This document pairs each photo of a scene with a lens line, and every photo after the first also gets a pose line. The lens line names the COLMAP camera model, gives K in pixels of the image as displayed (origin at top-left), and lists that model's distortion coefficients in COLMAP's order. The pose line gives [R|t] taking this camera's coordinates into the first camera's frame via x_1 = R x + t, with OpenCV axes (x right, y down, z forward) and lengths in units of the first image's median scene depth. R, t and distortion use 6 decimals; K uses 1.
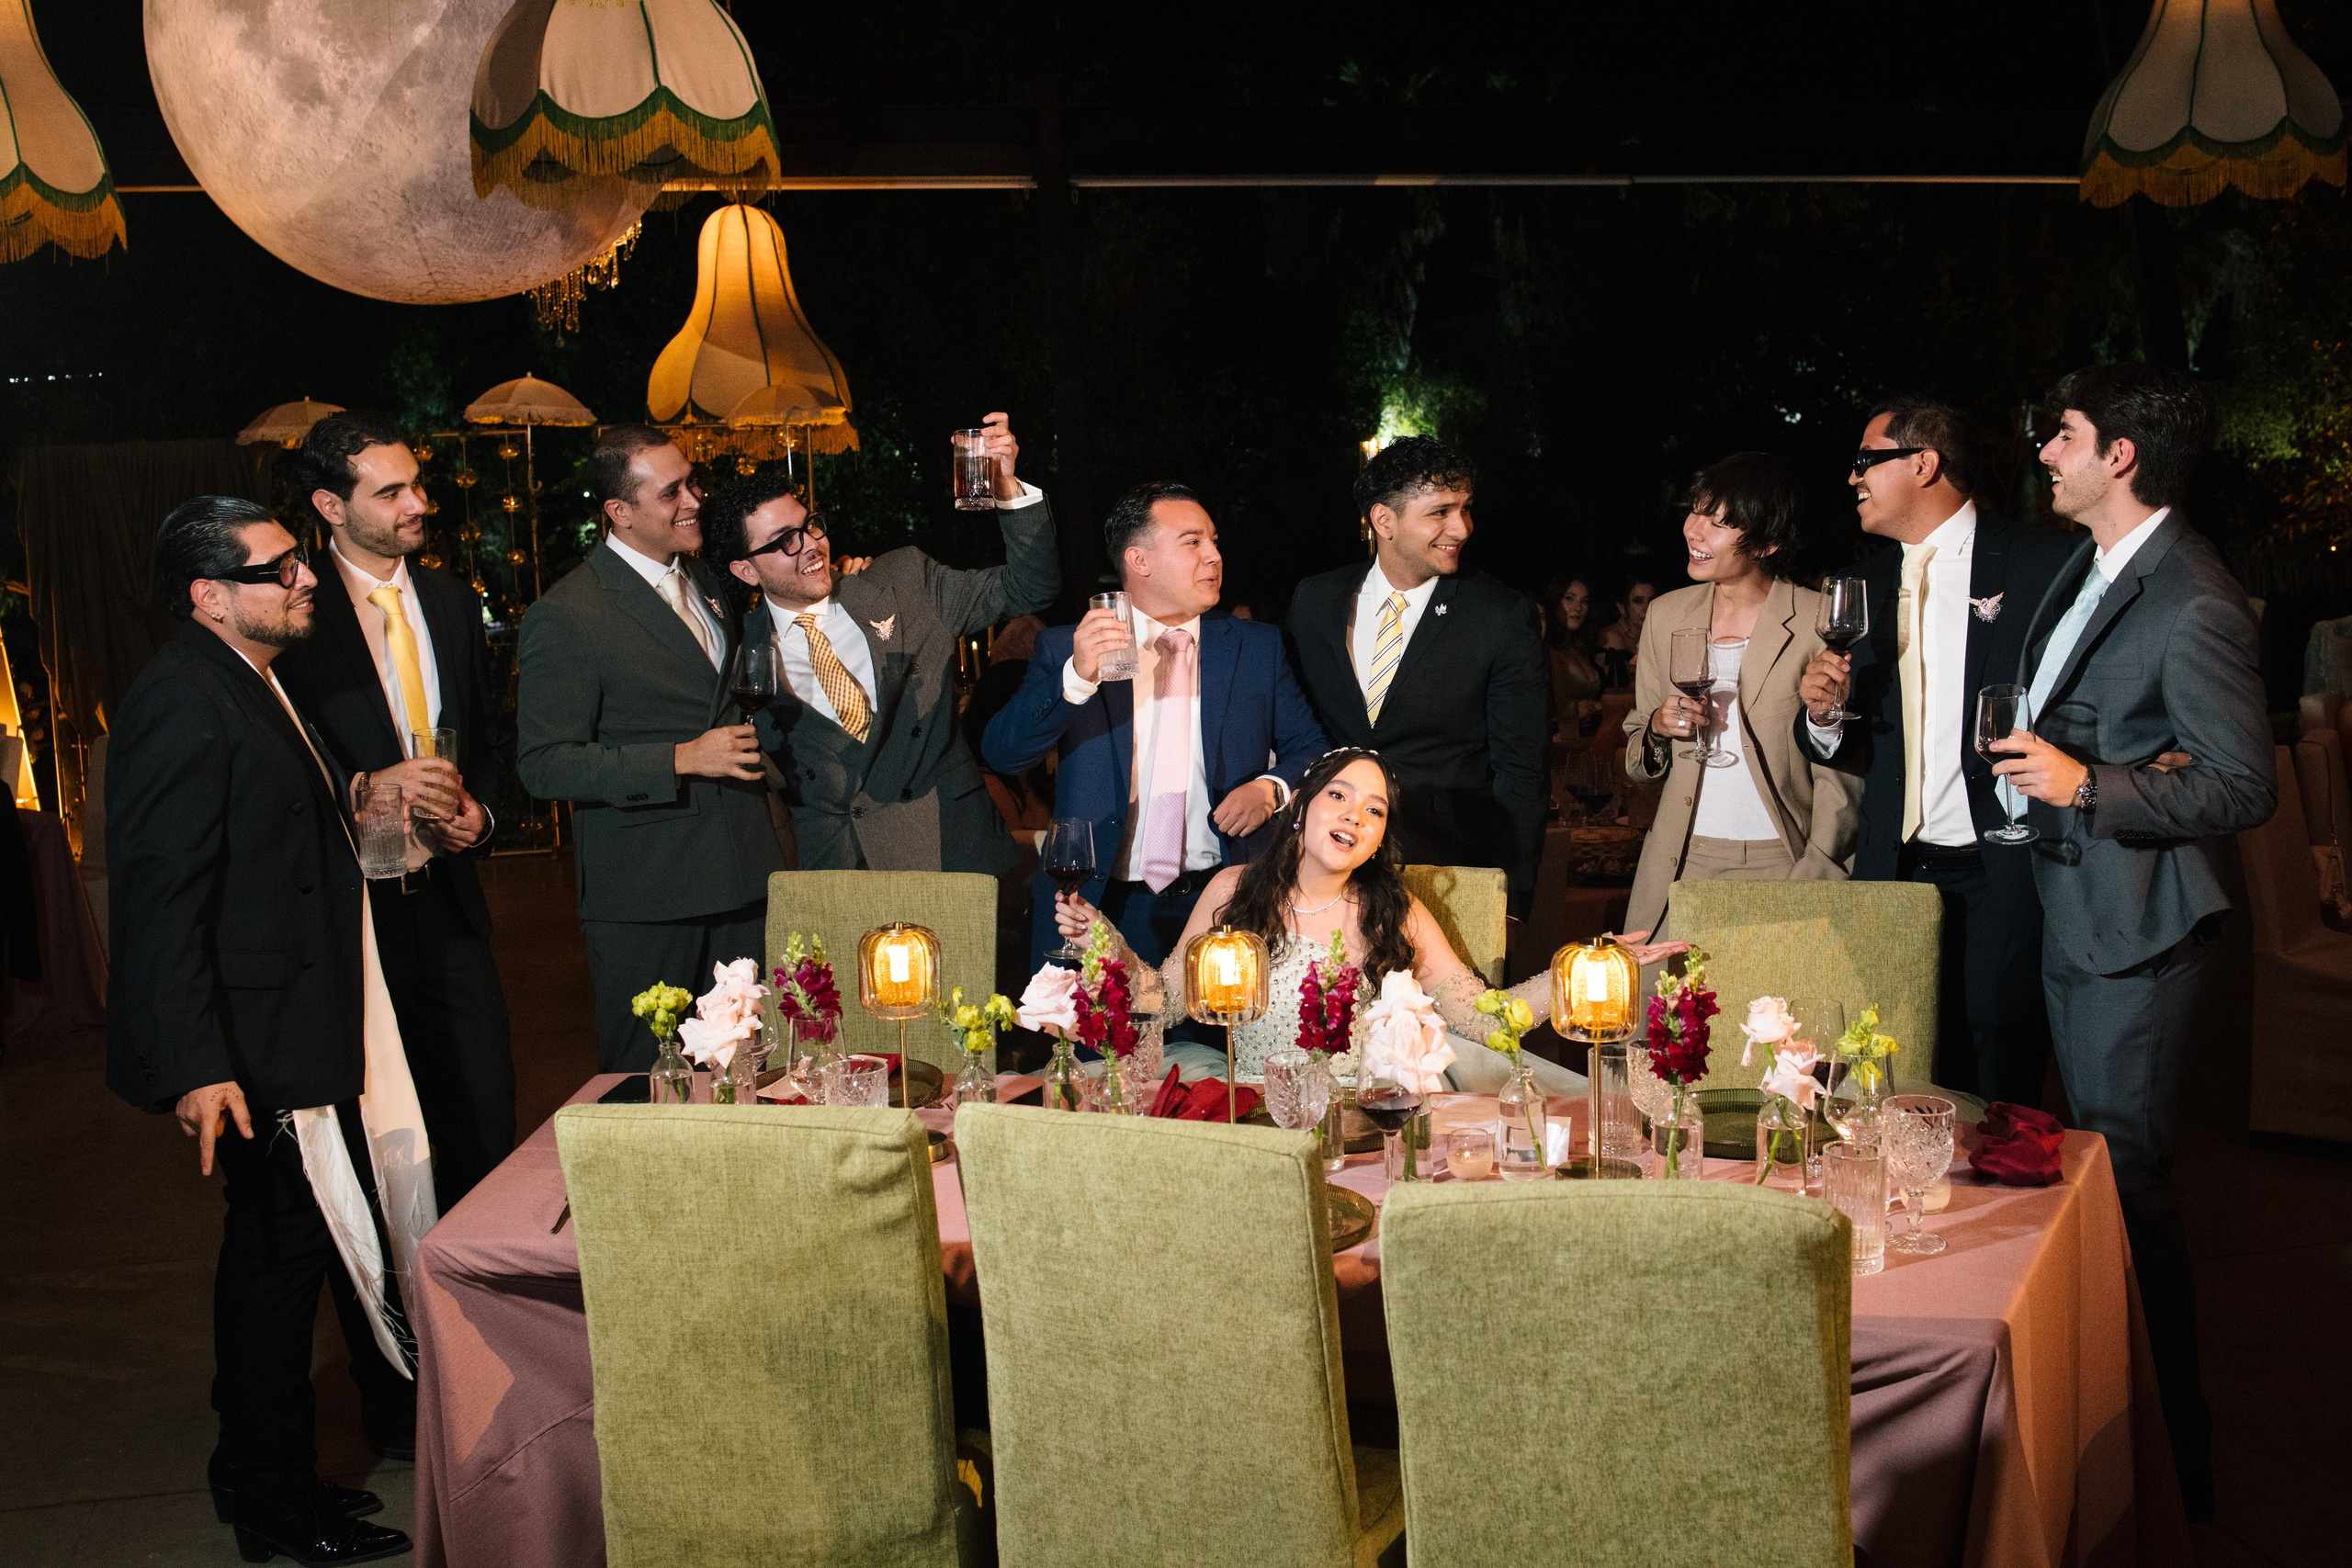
lens RADIAL K [[2379.9, 0, 1198.0], [0, 2379.9, 797.9], [0, 0, 1]] dist [-0.045482, 0.000000]
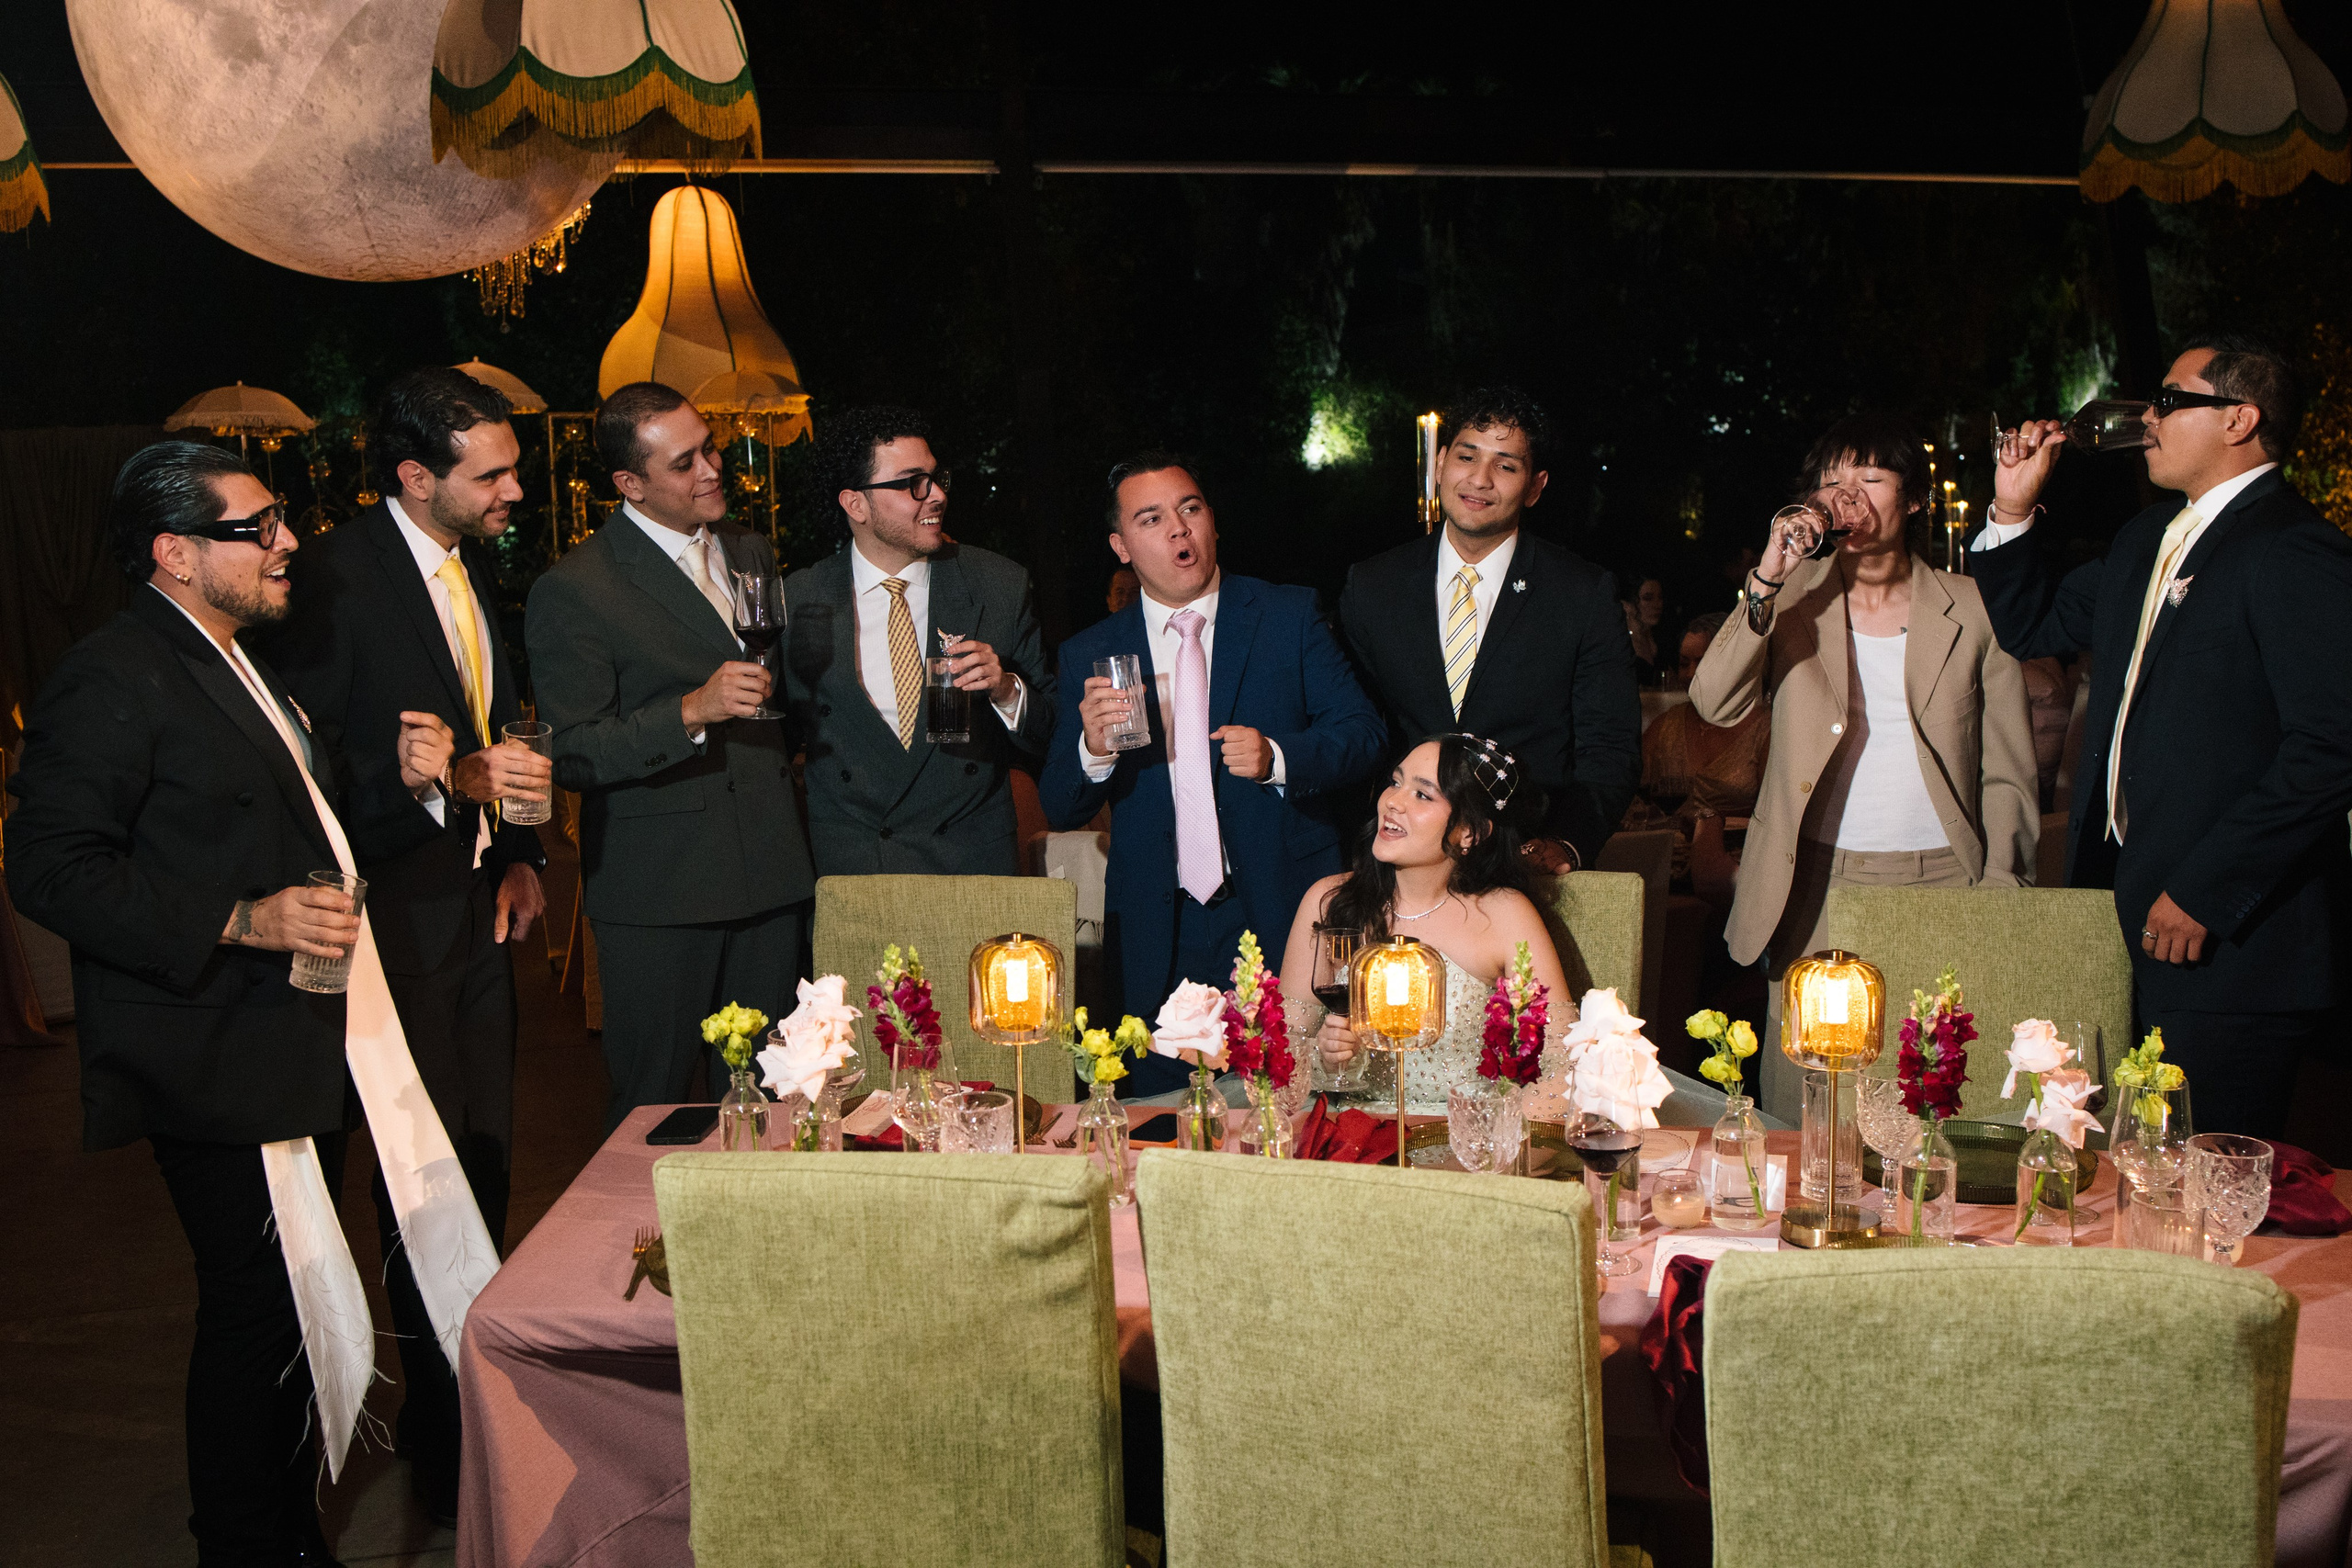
lens RADIAL K [[2379.9, 0, 1220.0], [0, 2379.9, 798.6], [0, 0, 1]] dist [-0.045482, 0.000000]
pose [[0.998920, 0.003434, 0.046326, -0.092628], [-0.003287, 0.999989, -0.003231, 0.005762], [-0.046337, 0.003075, 0.998921, 0.131313]]
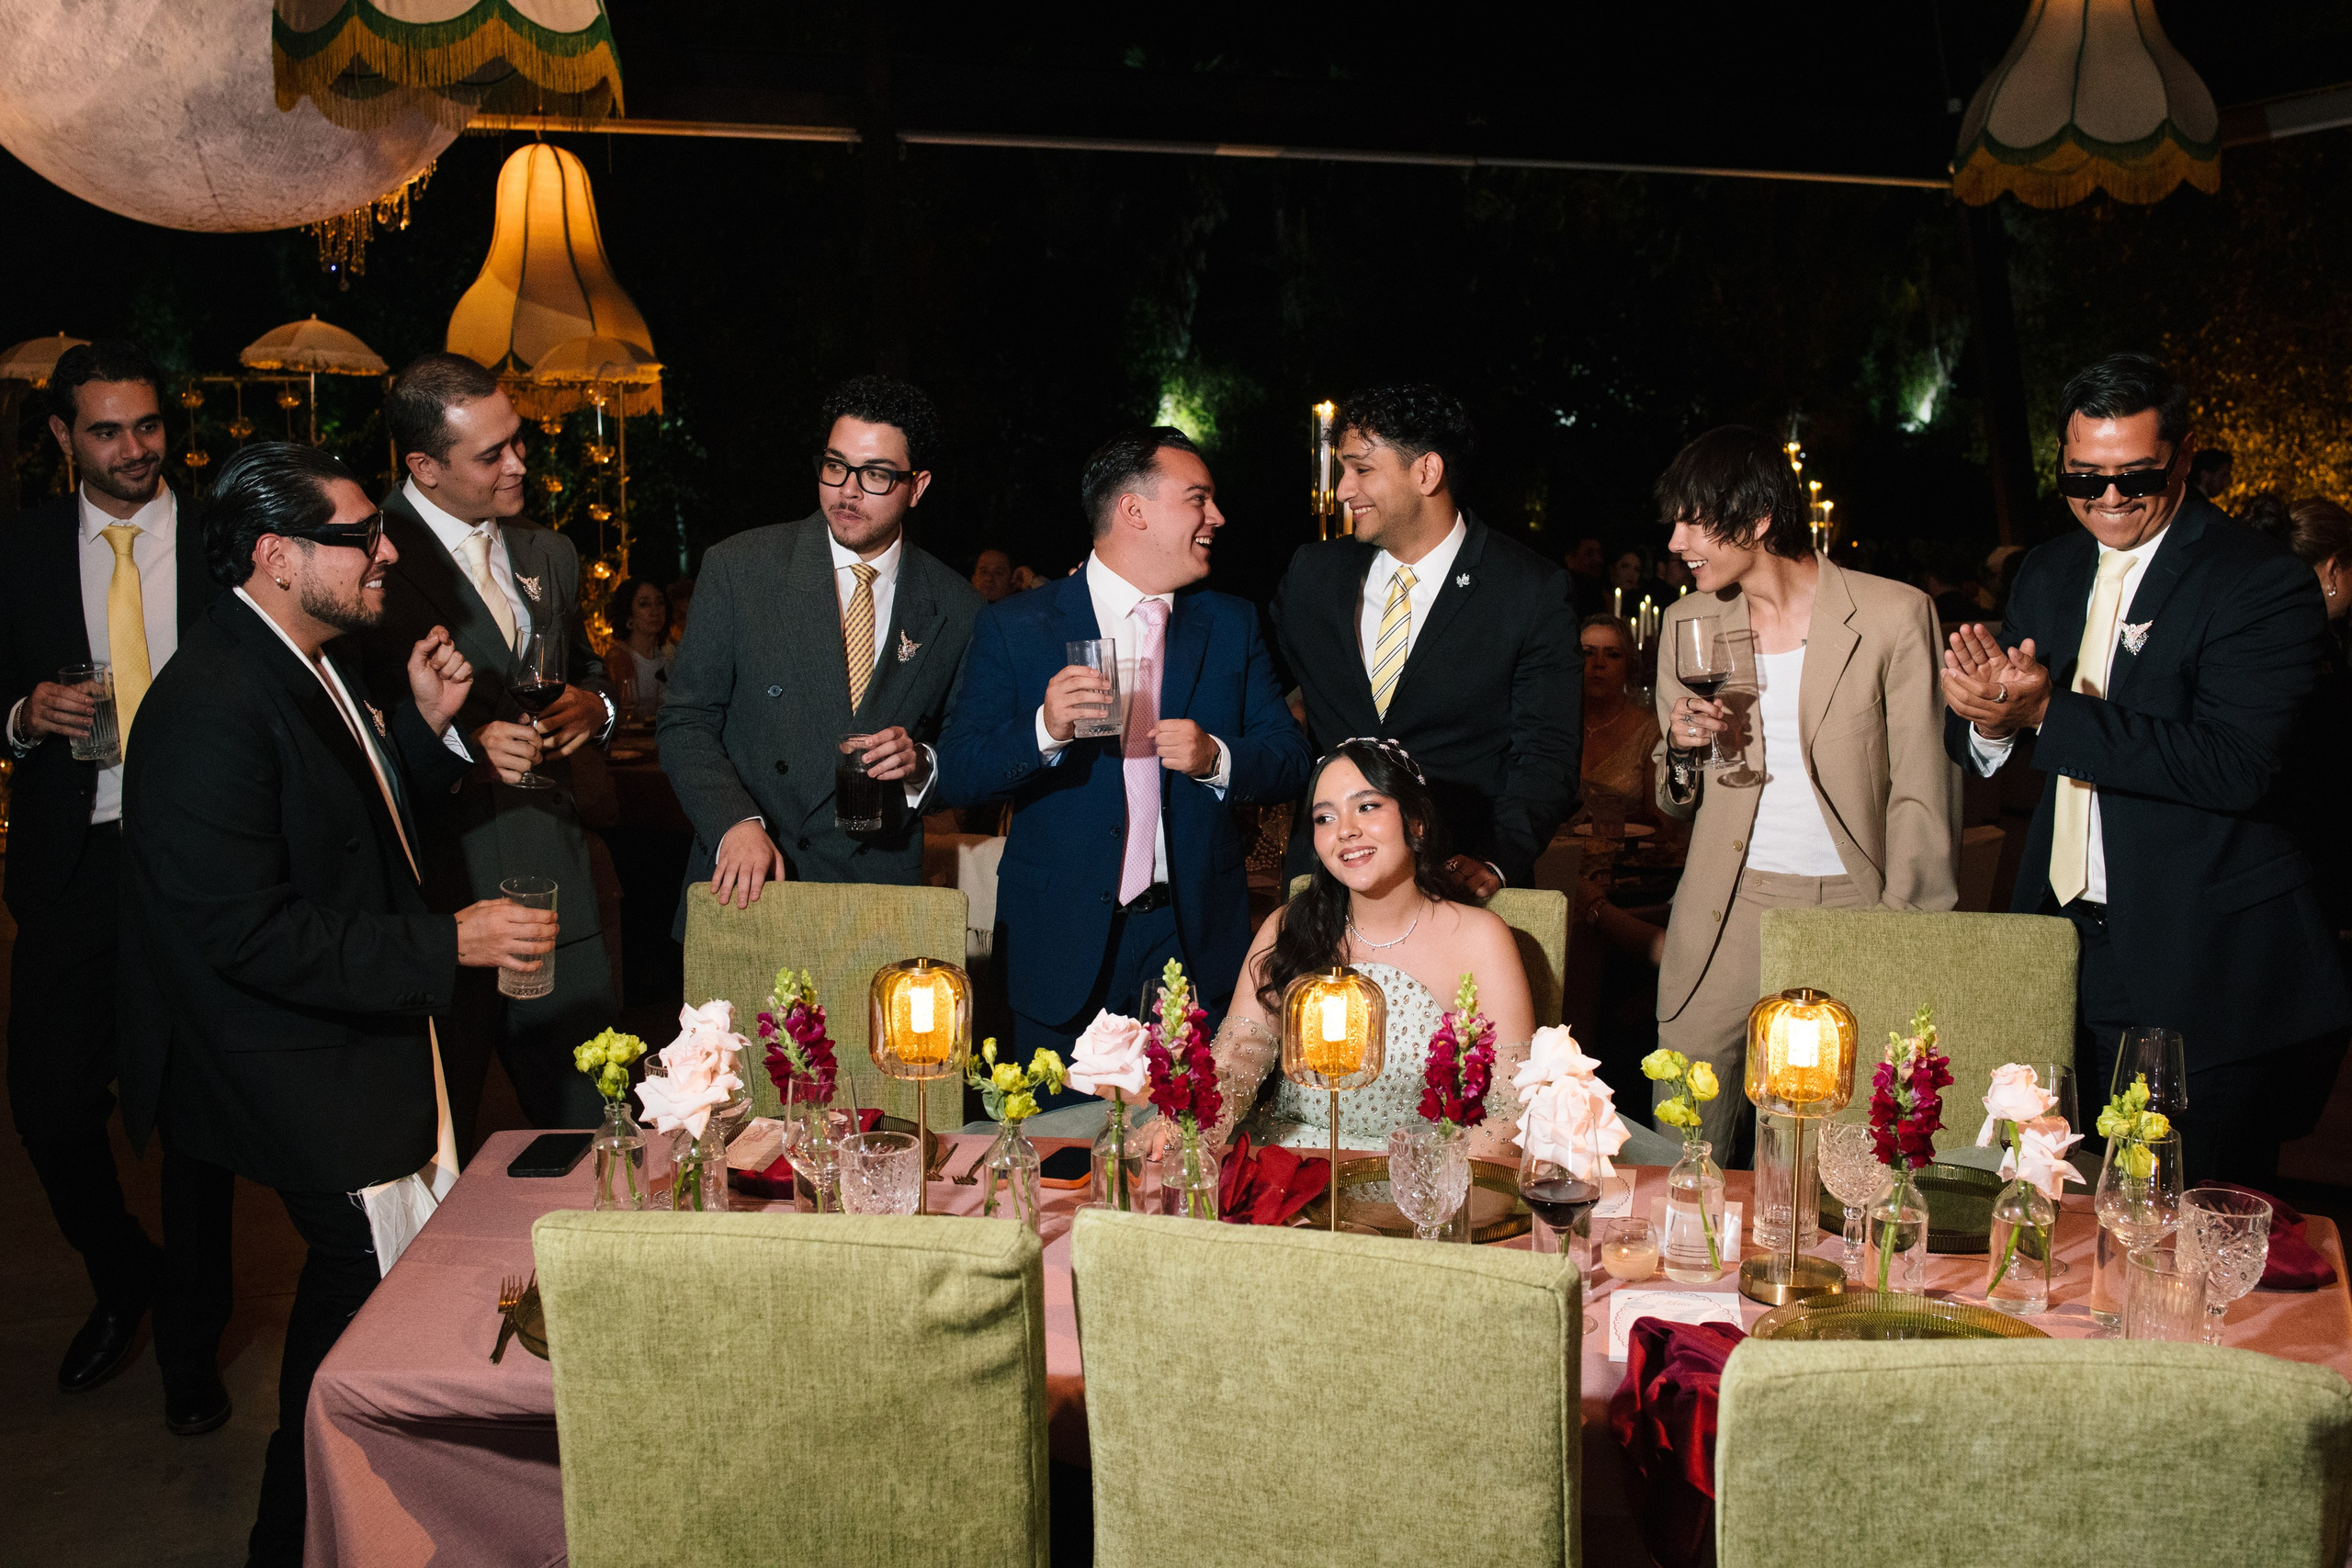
lens RADIAL K [[2379.9, 0, 1199.9], [0, 2379.9, 783.3], [0, 0, 1]] dist [-0.045482, 0.000000]
pose [[0.994248, 0.017486, 0.105667, -0.119520], [-0.017273, 0.999847, -0.002931, -0.005806], [-0.105702, 0.001089, 0.994397, 0.196165]]
